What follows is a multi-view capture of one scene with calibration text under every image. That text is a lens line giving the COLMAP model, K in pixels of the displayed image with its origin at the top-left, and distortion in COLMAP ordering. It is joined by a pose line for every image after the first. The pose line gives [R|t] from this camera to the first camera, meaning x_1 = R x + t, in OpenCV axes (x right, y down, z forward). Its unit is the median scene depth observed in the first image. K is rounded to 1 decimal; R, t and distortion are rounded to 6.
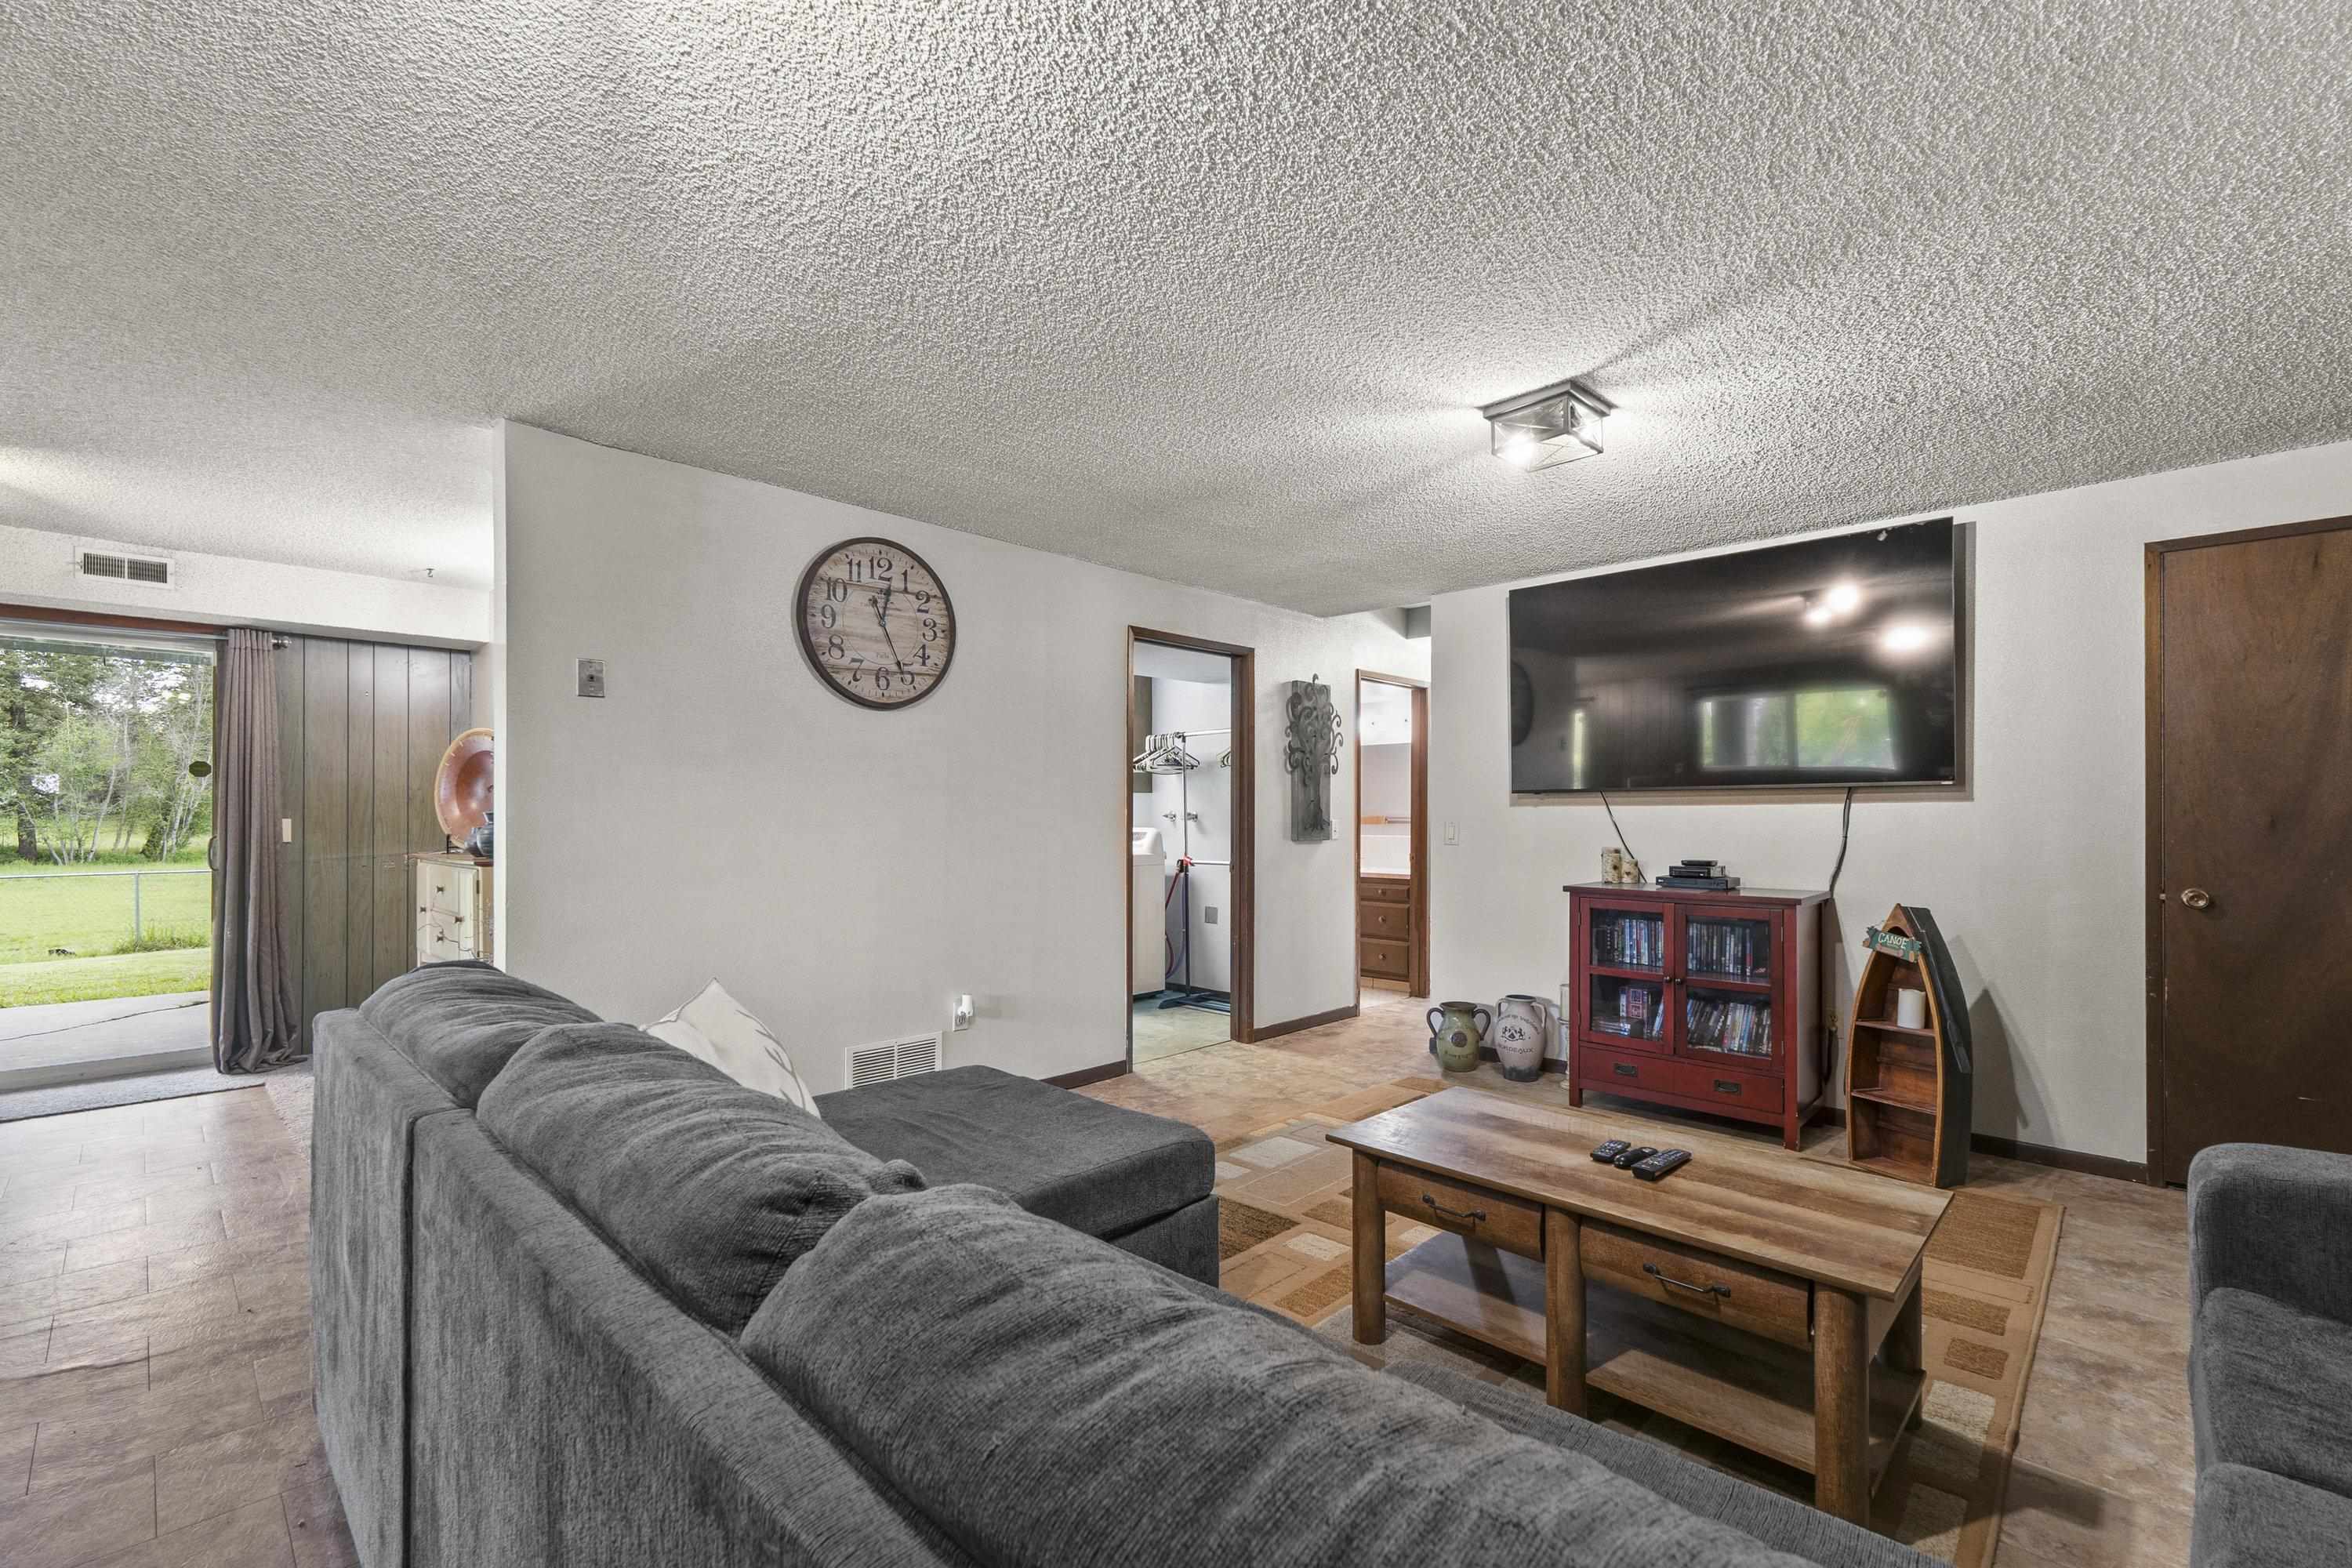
lens RADIAL K [[1012.7, 0, 1201.6], [0, 1012.7, 815.4], [0, 0, 1]] dist [0.000690, 0.000010]
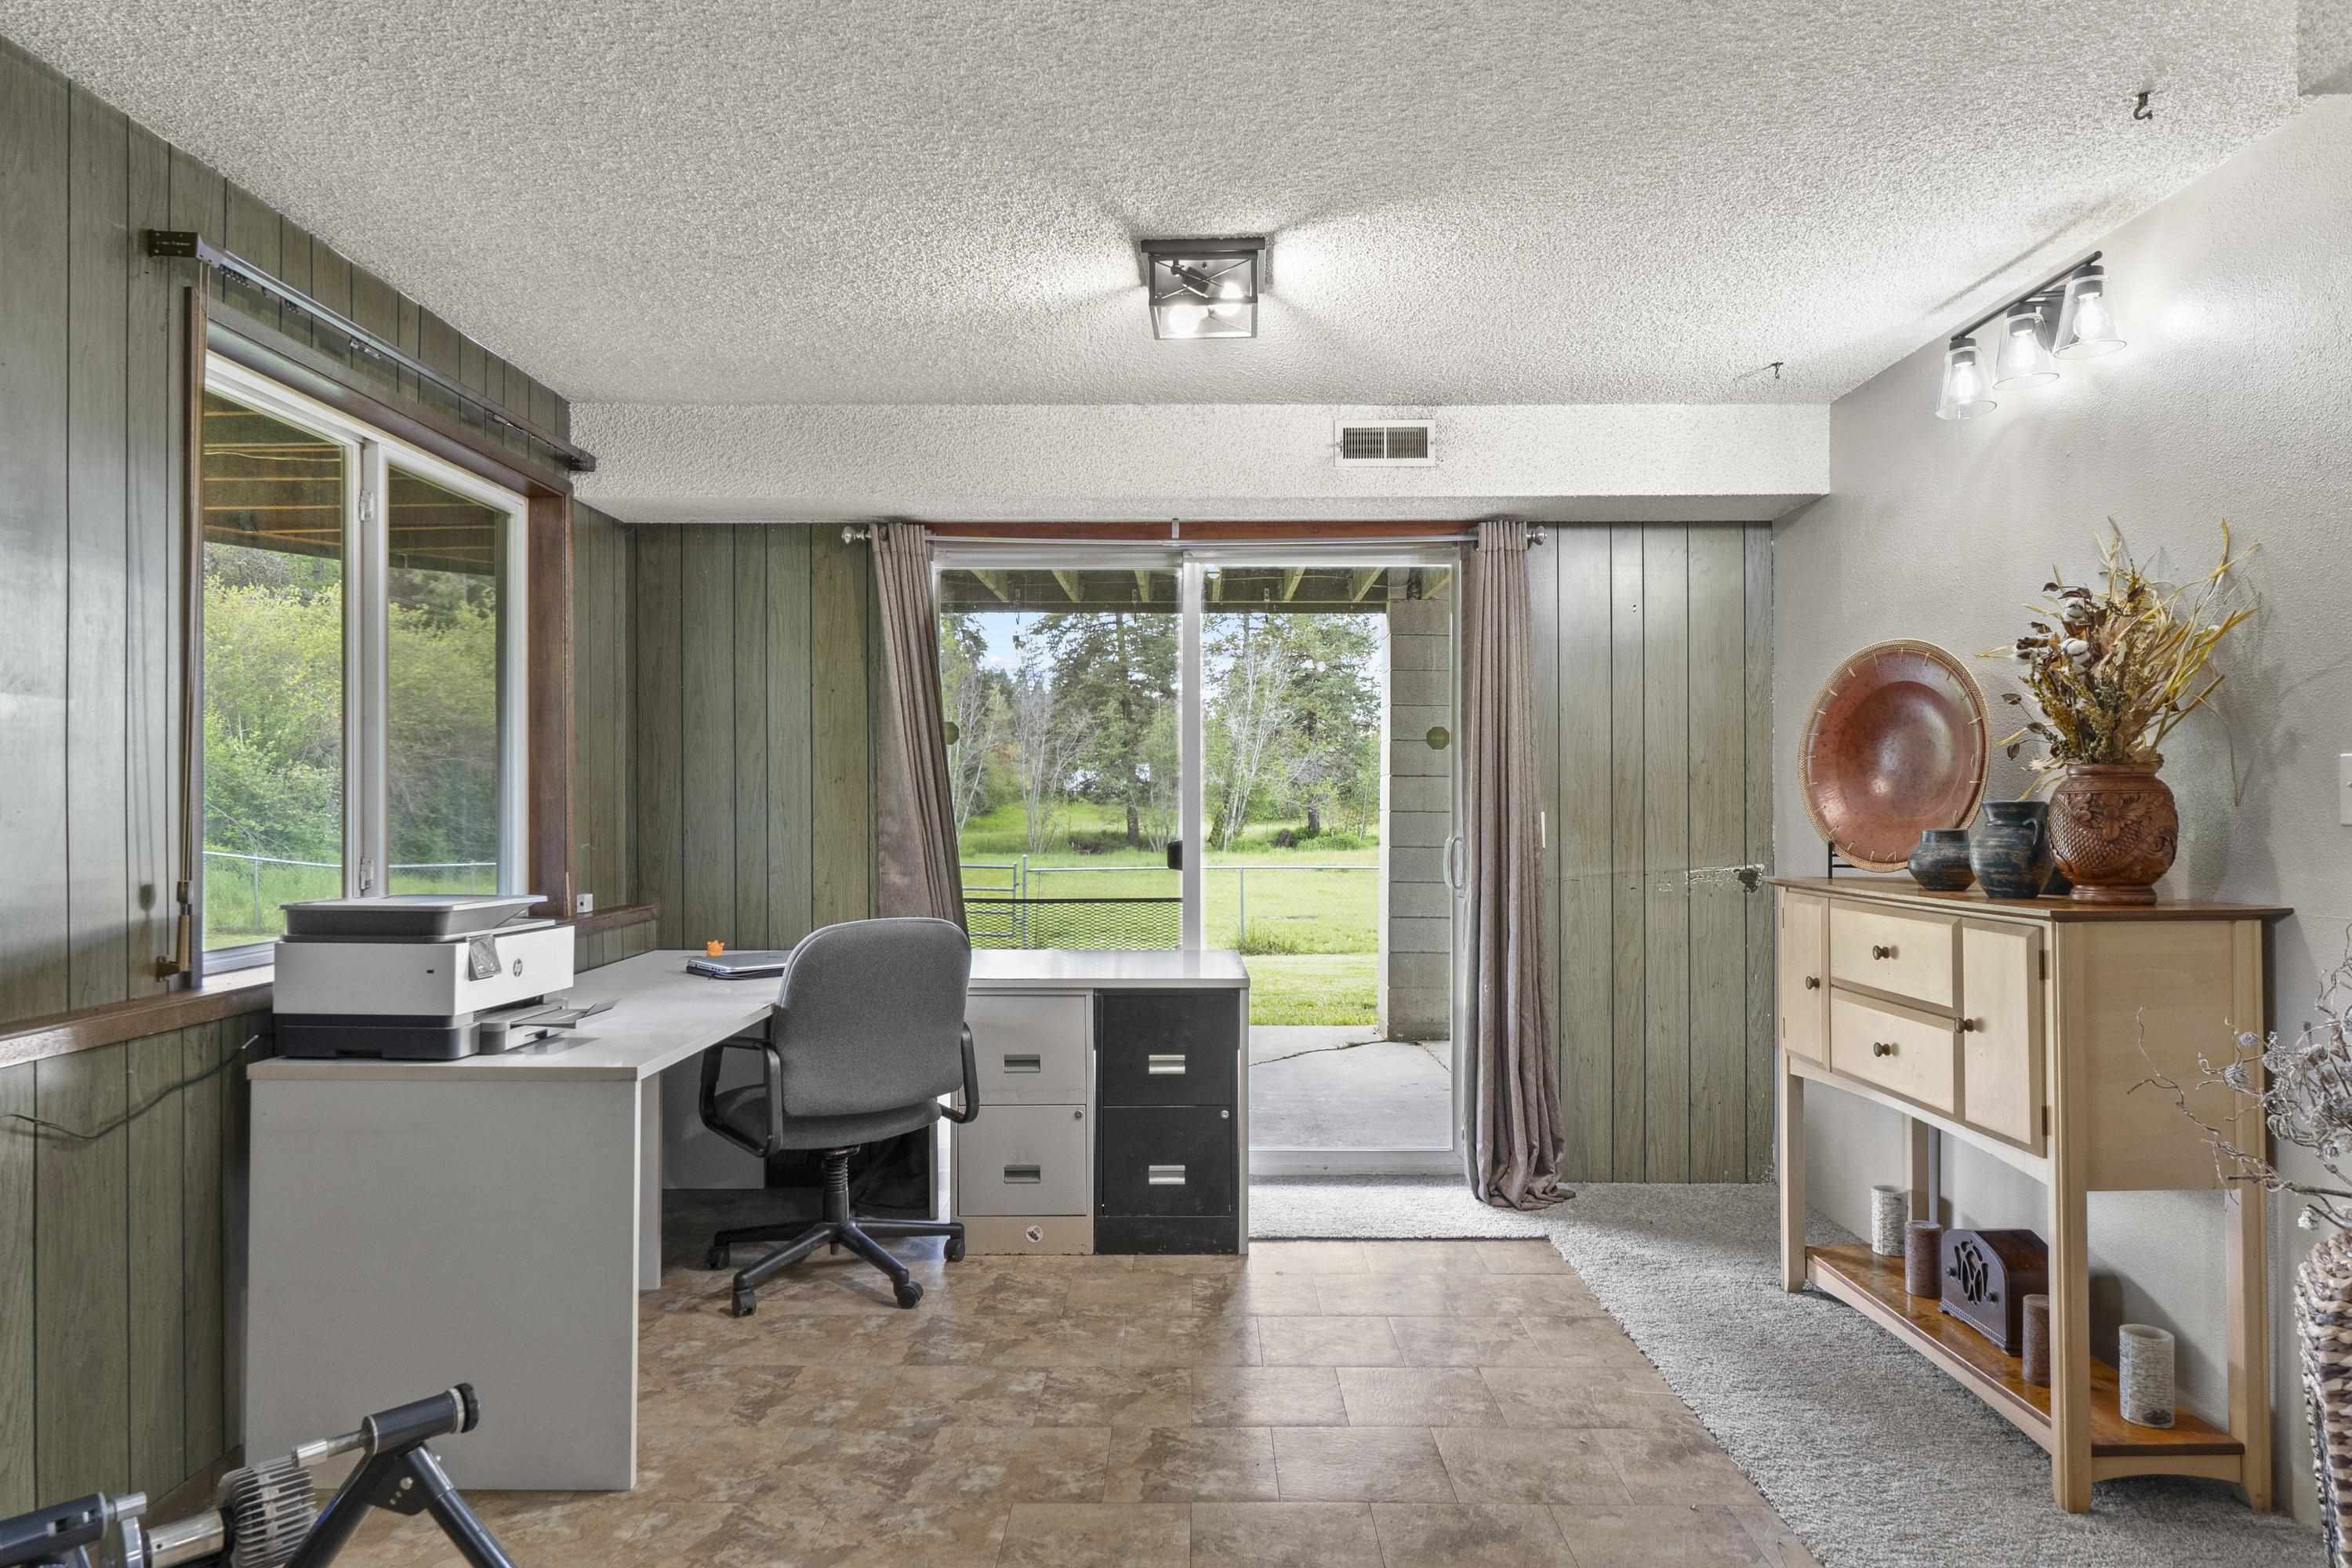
lens RADIAL K [[1467.0, 0, 1173.8], [0, 1467.0, 789.9], [0, 0, 1]] dist [-0.009928, -0.001051]
pose [[0.677491, -0.010776, -0.735452, -0.370200], [0.006331, 0.999941, -0.008819, -0.003635], [0.735504, 0.001319, 0.677520, 0.196447]]
